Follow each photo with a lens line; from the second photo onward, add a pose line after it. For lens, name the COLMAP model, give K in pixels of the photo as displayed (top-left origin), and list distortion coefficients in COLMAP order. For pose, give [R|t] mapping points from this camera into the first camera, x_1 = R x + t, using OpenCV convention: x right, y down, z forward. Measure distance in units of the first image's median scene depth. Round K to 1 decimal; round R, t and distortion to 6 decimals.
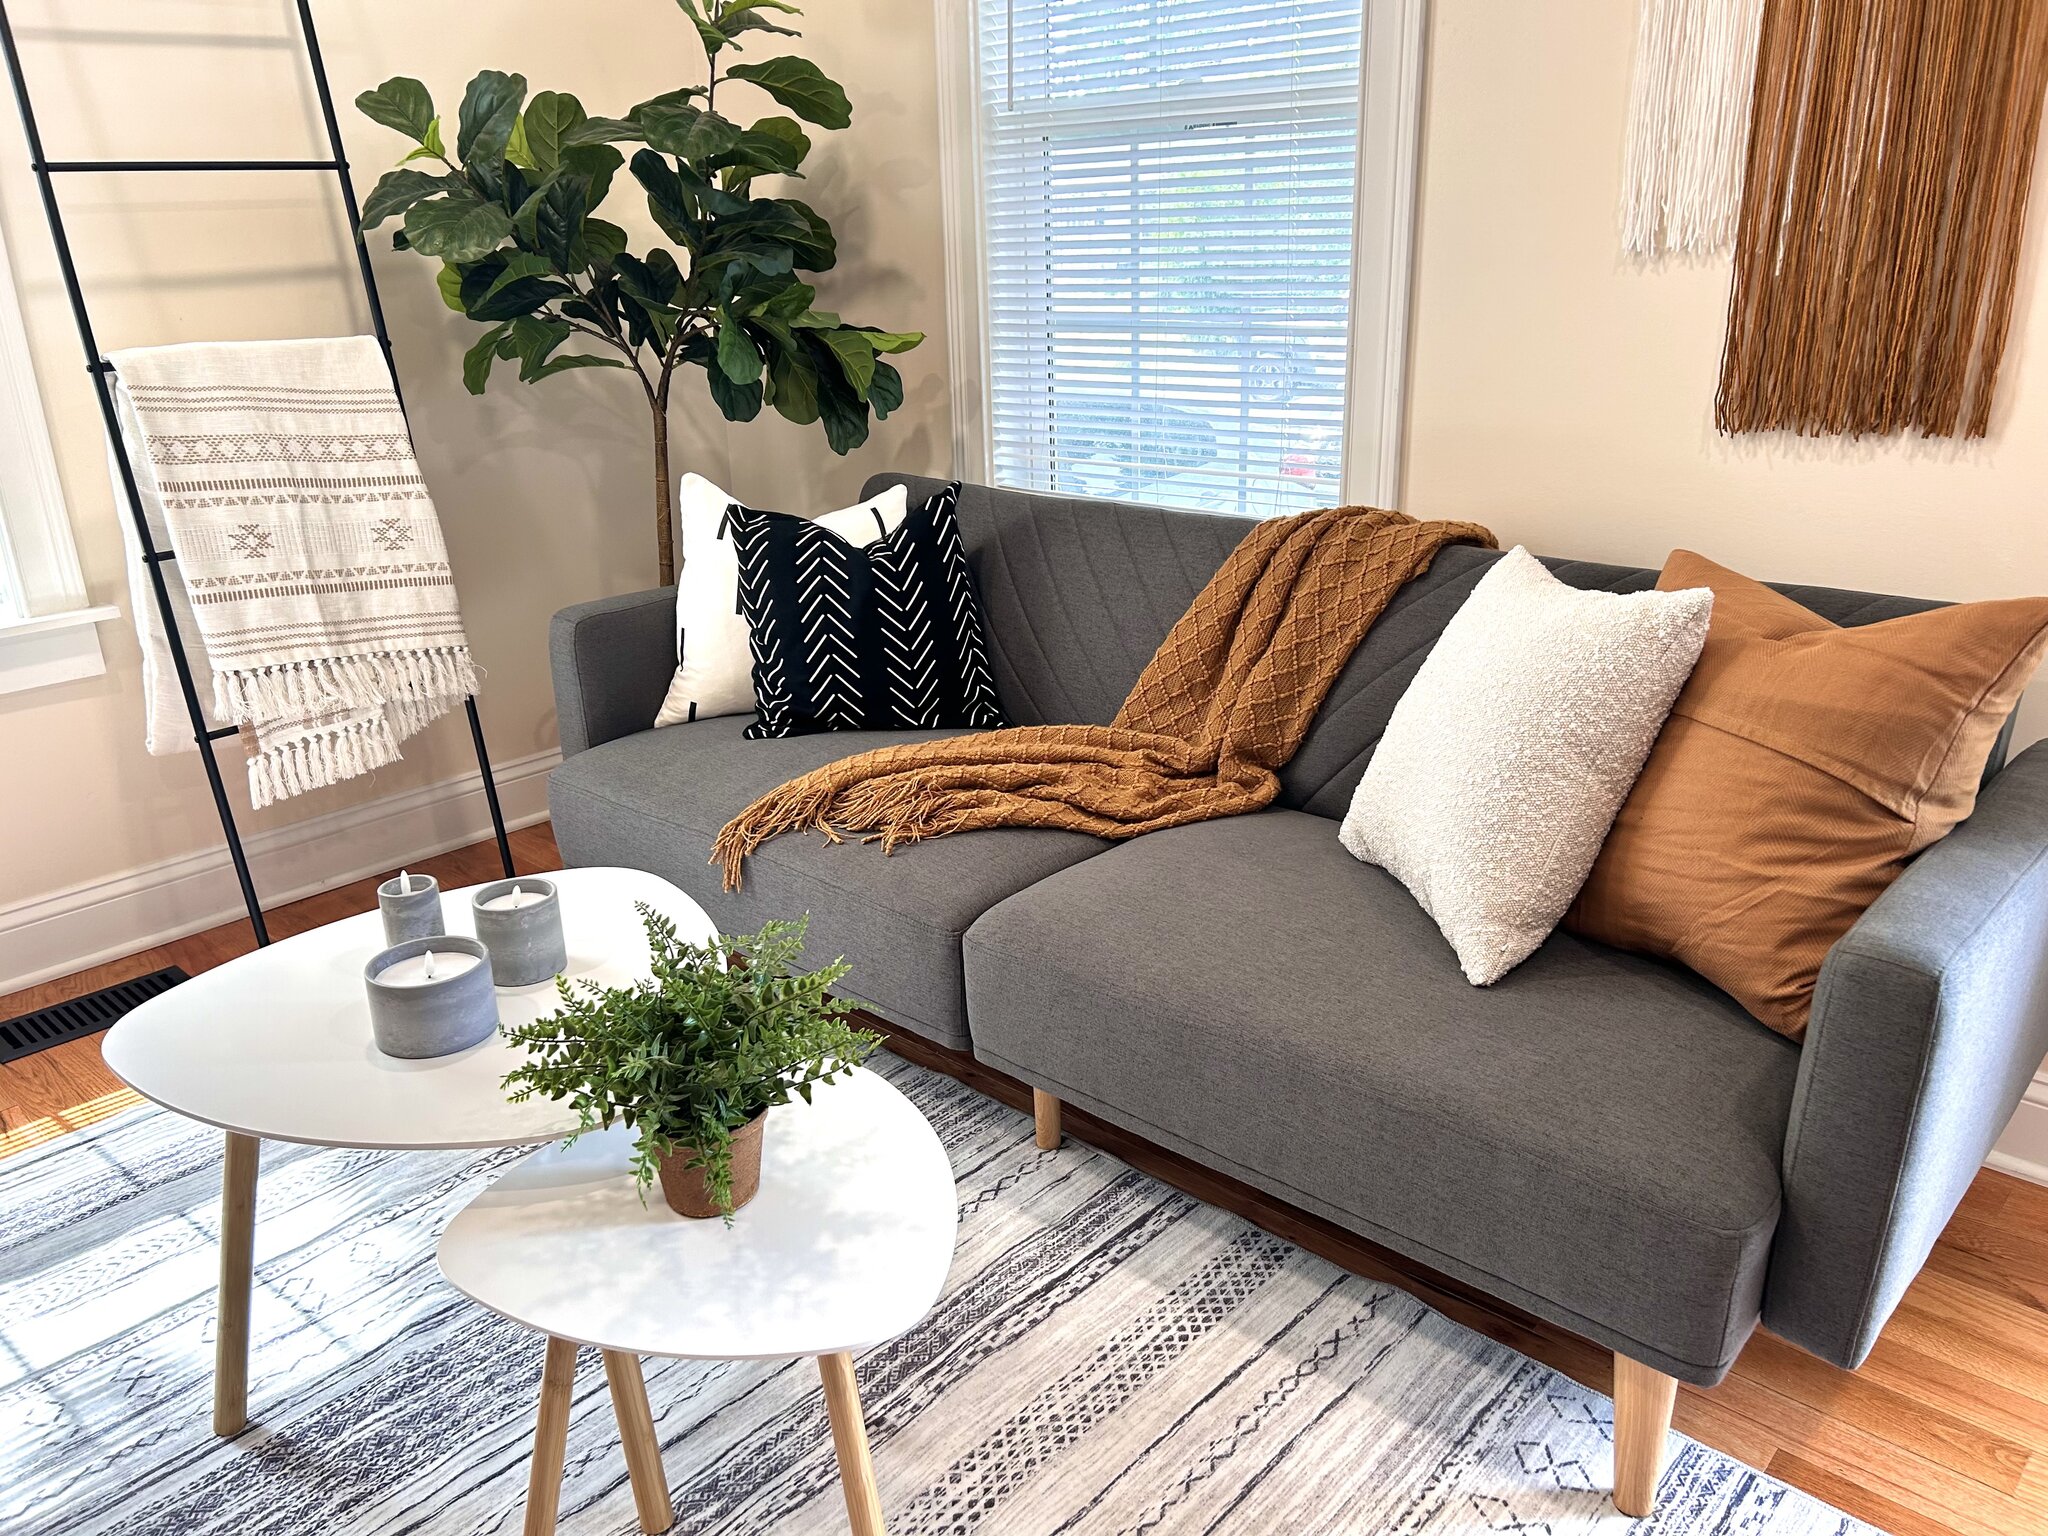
lens RADIAL K [[1559.0, 0, 1028.7], [0, 1559.0, 750.3], [0, 0, 1]] dist [0.066274, -0.061427]
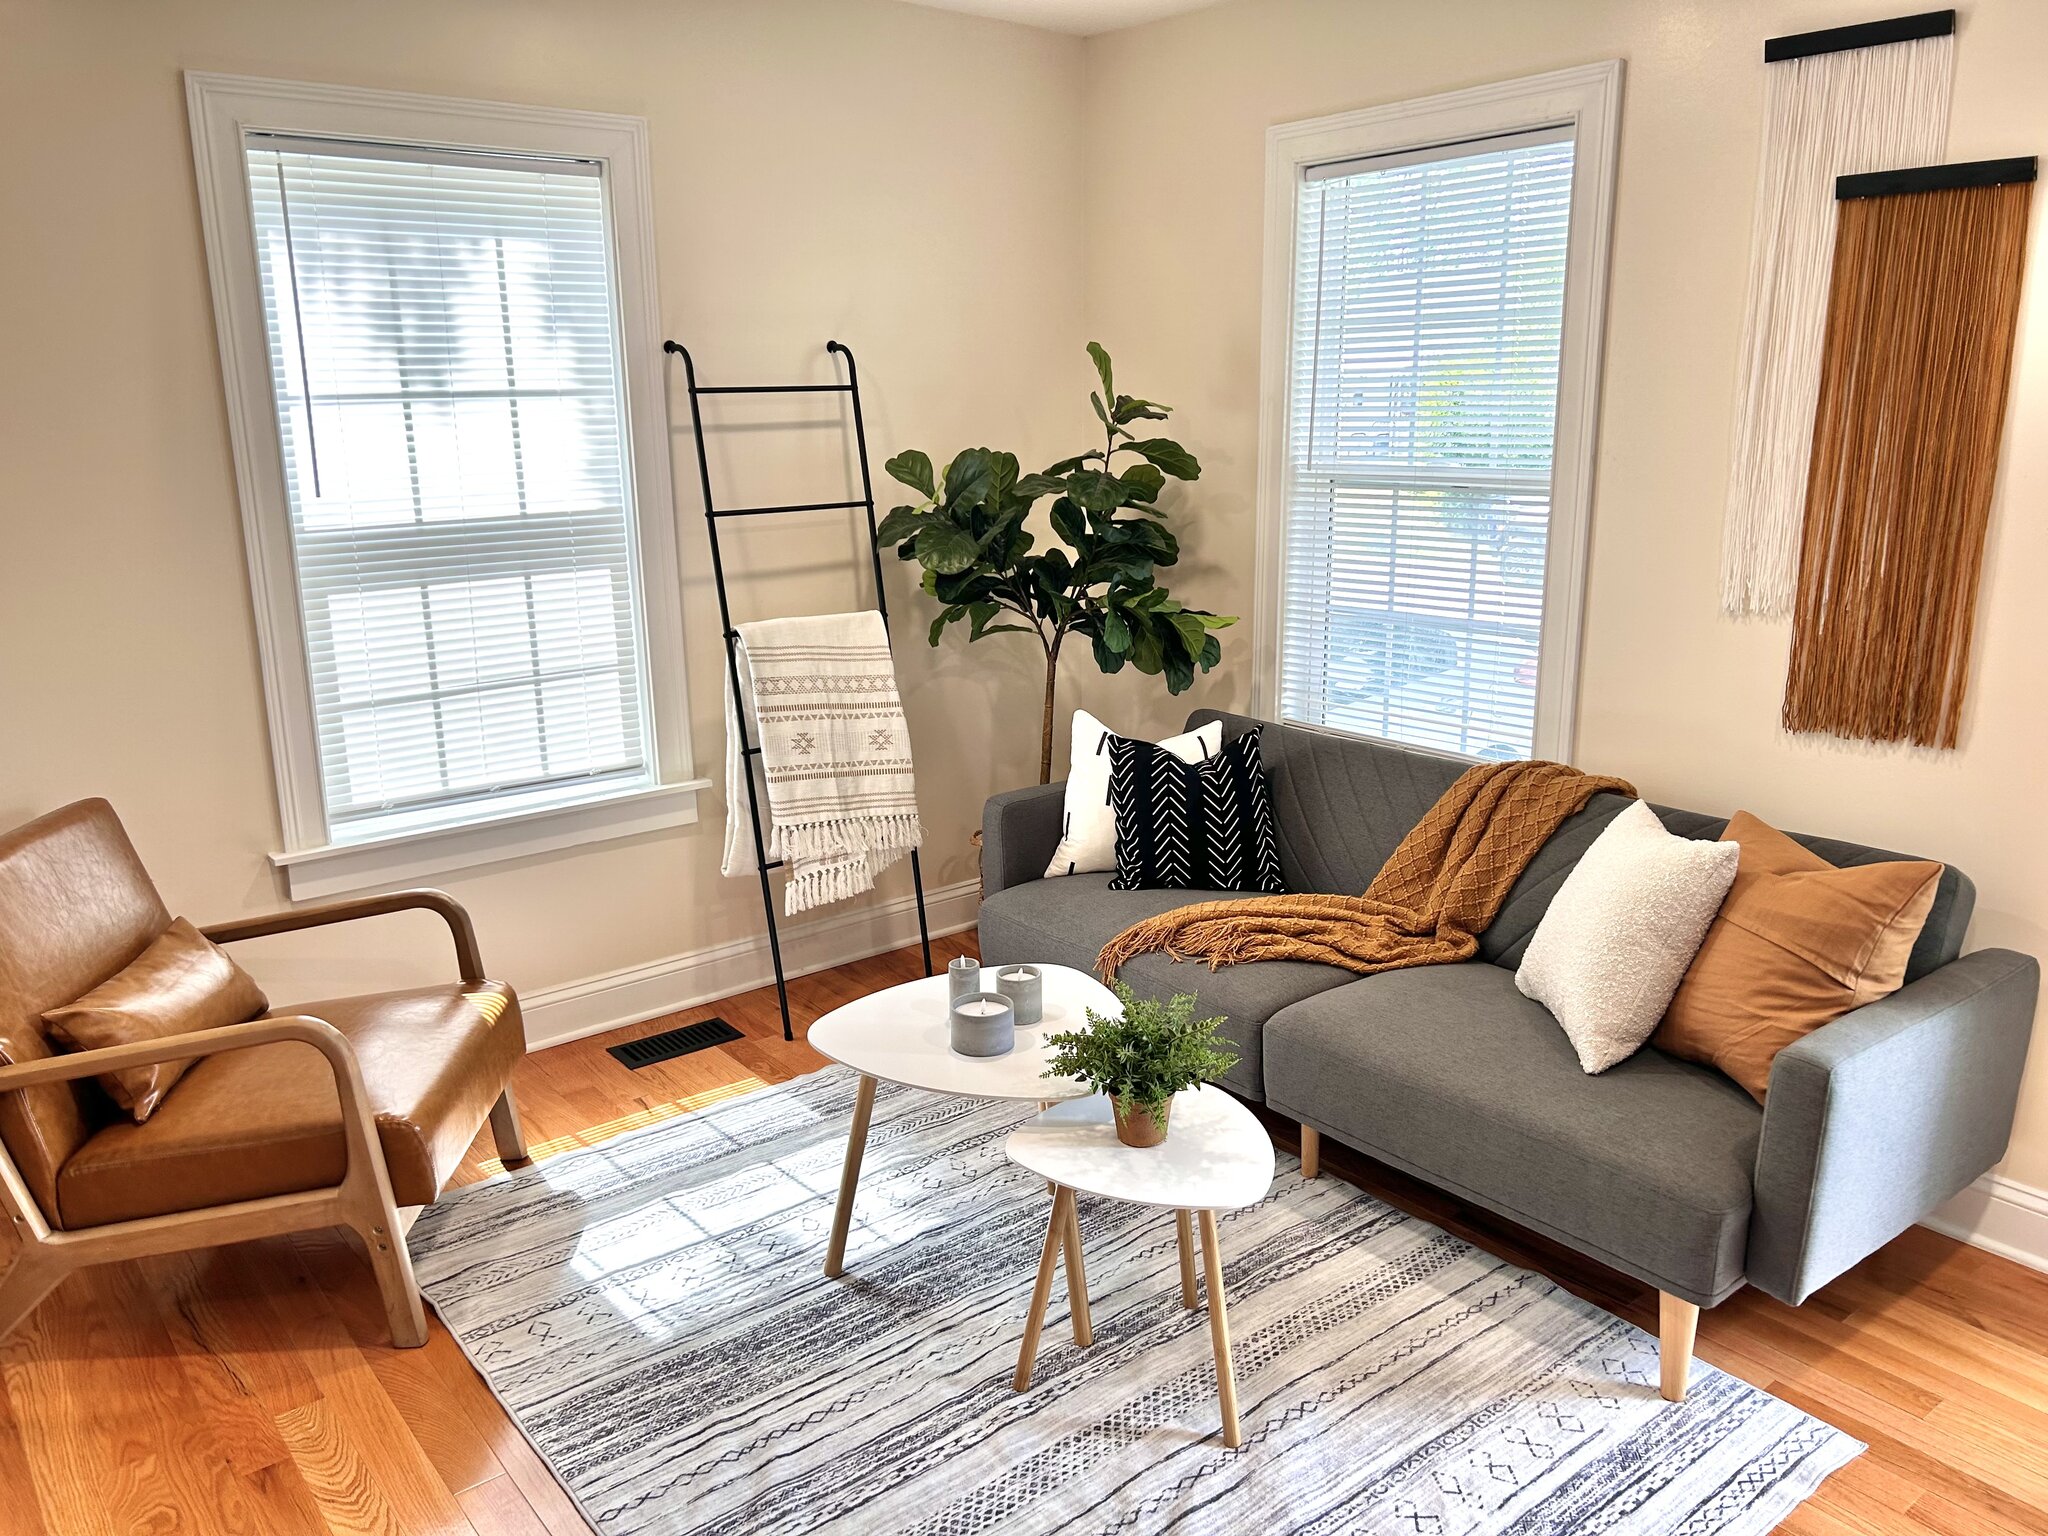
lens RADIAL K [[1559.0, 0, 1027.6], [0, 1559.0, 749.7], [0, 0, 1]] dist [0.066274, -0.061427]
pose [[0.987395, 0.049278, -0.150410, -0.051824], [-0.063552, 0.993765, -0.091612, 0.001076], [0.144958, 0.100016, 0.984370, -0.608263]]
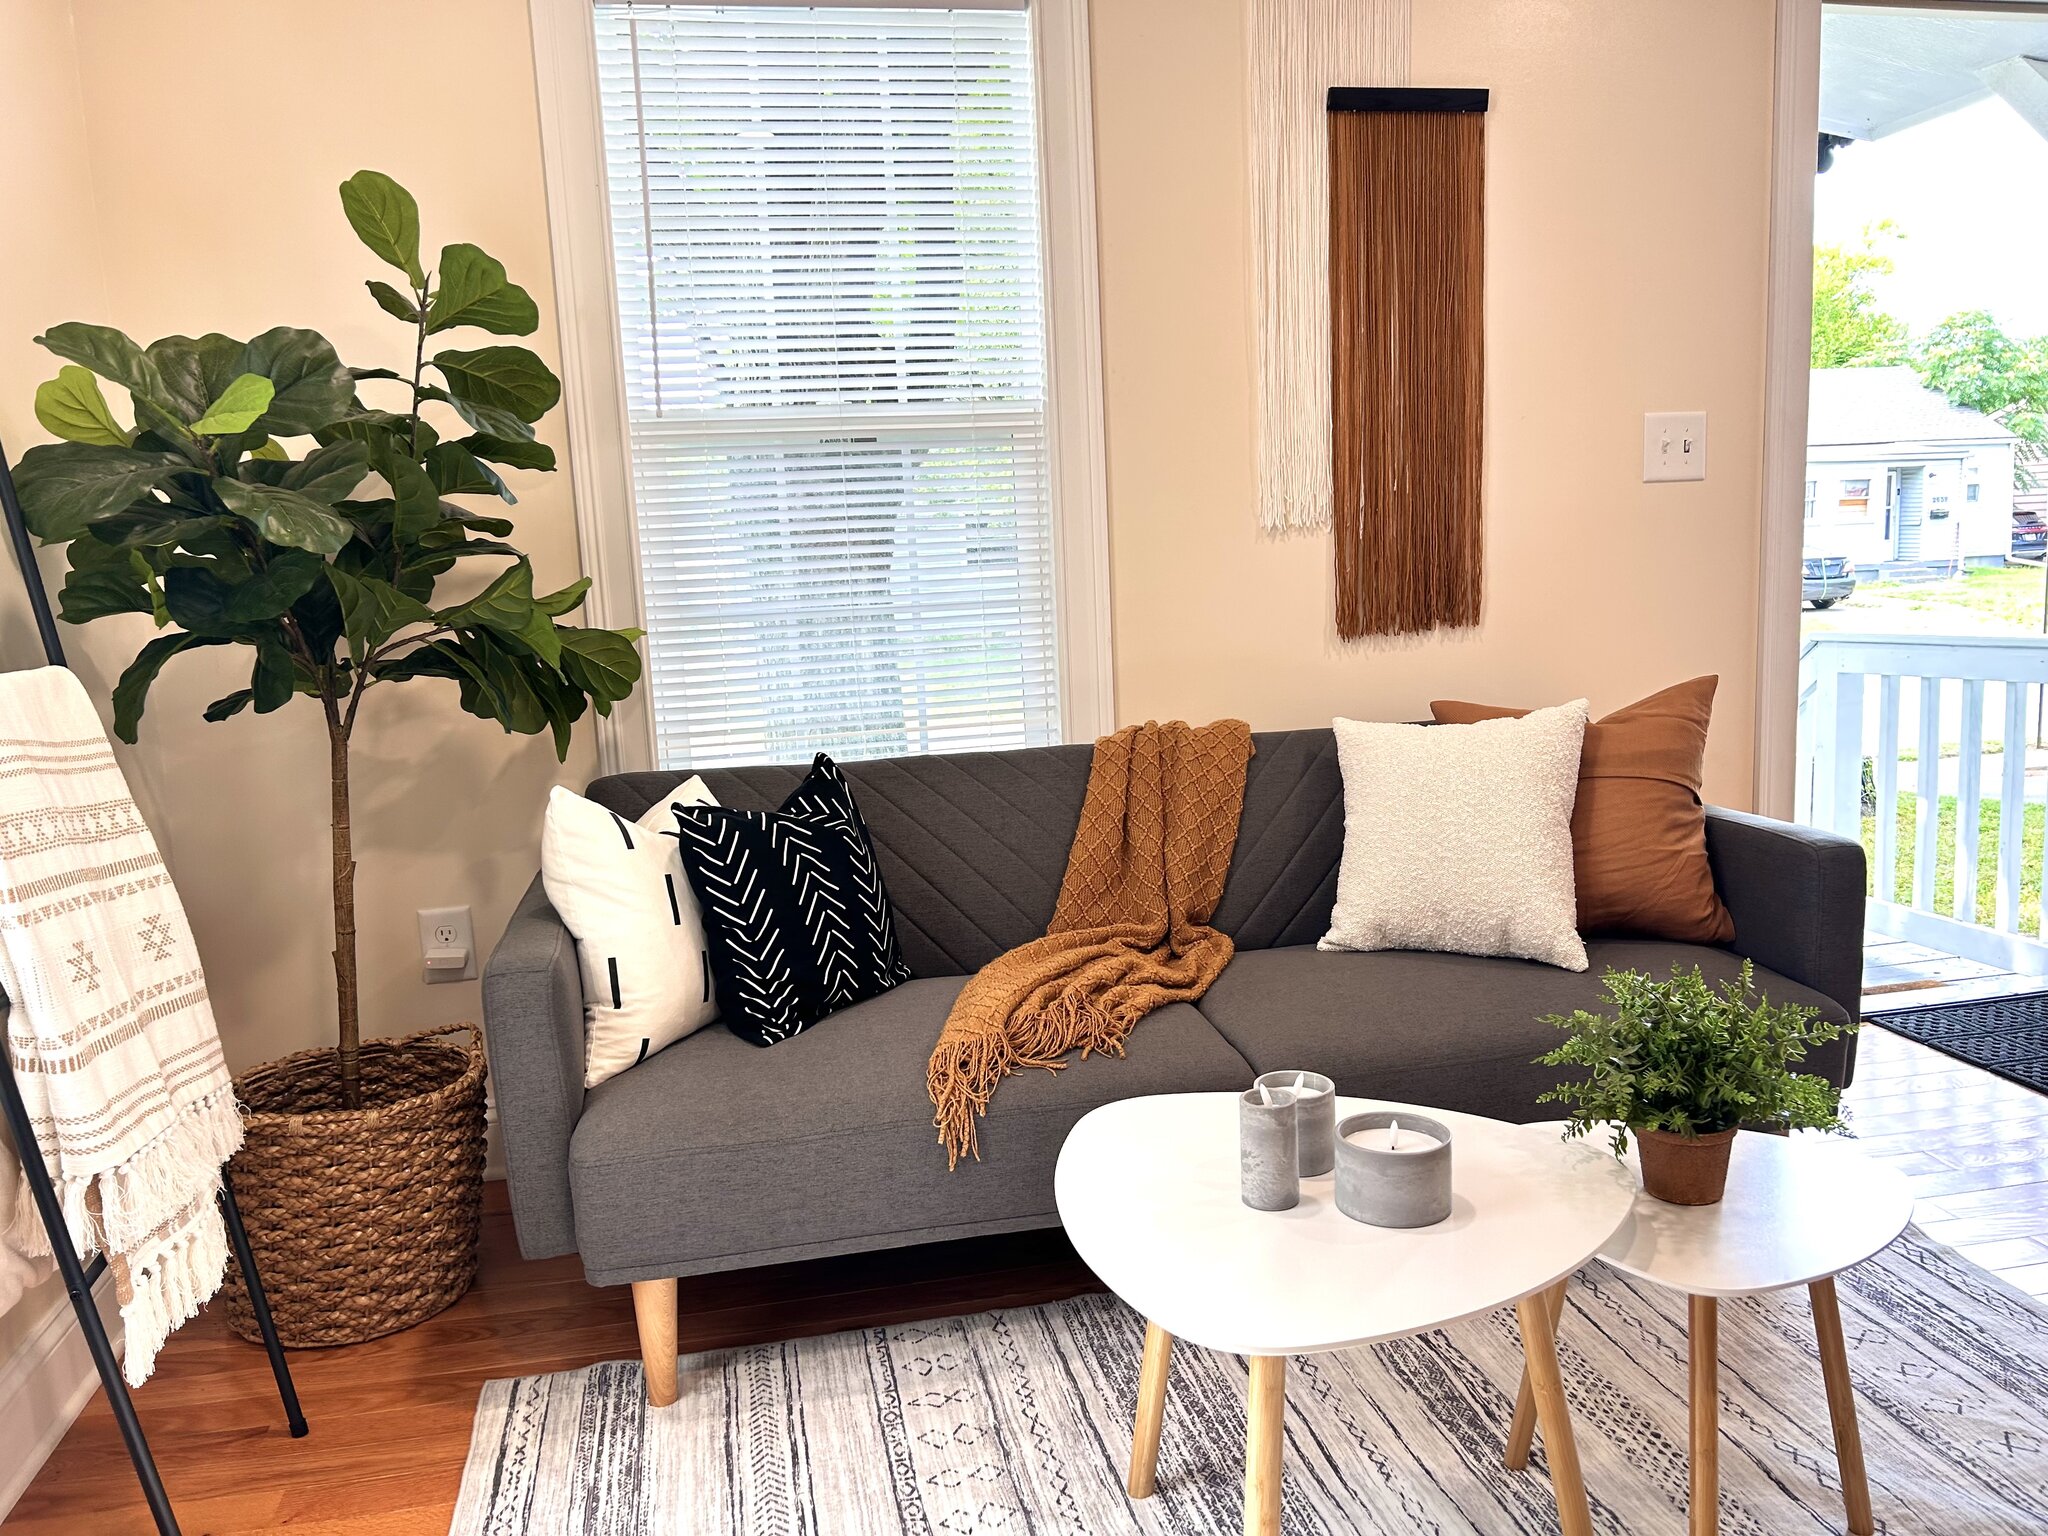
lens RADIAL K [[1559.0, 0, 1029.8], [0, 1559.0, 770.7], [0, 0, 1]] dist [0.066274, -0.061427]
pose [[0.588321, -0.119505, 0.799748, -0.987300], [0.288412, 0.954983, -0.069464, -0.065533], [-0.755445, 0.271524, 0.596303, 0.376725]]
